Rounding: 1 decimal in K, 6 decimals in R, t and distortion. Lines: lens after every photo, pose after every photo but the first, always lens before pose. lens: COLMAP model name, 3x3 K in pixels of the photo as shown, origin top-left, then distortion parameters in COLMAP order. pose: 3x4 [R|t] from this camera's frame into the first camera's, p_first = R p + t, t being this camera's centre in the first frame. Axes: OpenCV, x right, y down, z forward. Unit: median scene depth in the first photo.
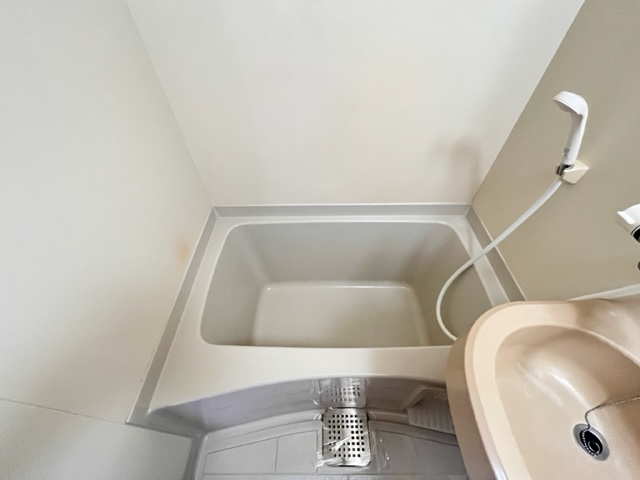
lens RADIAL K [[258.7, 0, 321.7], [0, 258.7, 239.7], [0, 0, 1]] dist [-0.008424, 0.000236]
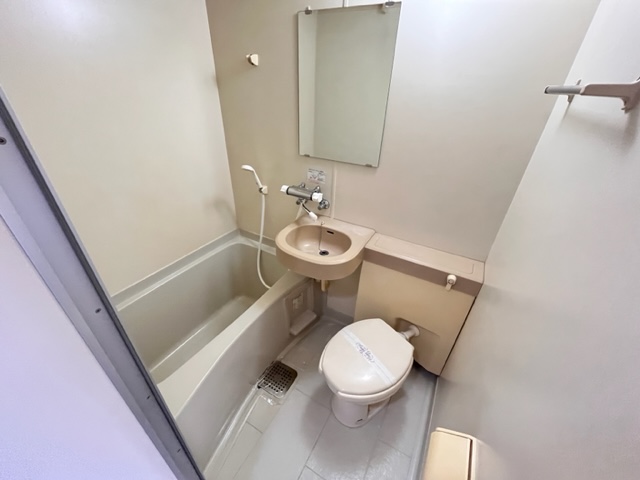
lens RADIAL K [[258.7, 0, 318.5], [0, 258.7, 239.1], [0, 0, 1]] dist [-0.008424, 0.000236]
pose [[0.500663, -0.422516, 0.755524, -0.560445], [0.630719, 0.775848, 0.015923, 0.261979], [-0.592900, 0.468551, 0.654927, -0.480216]]
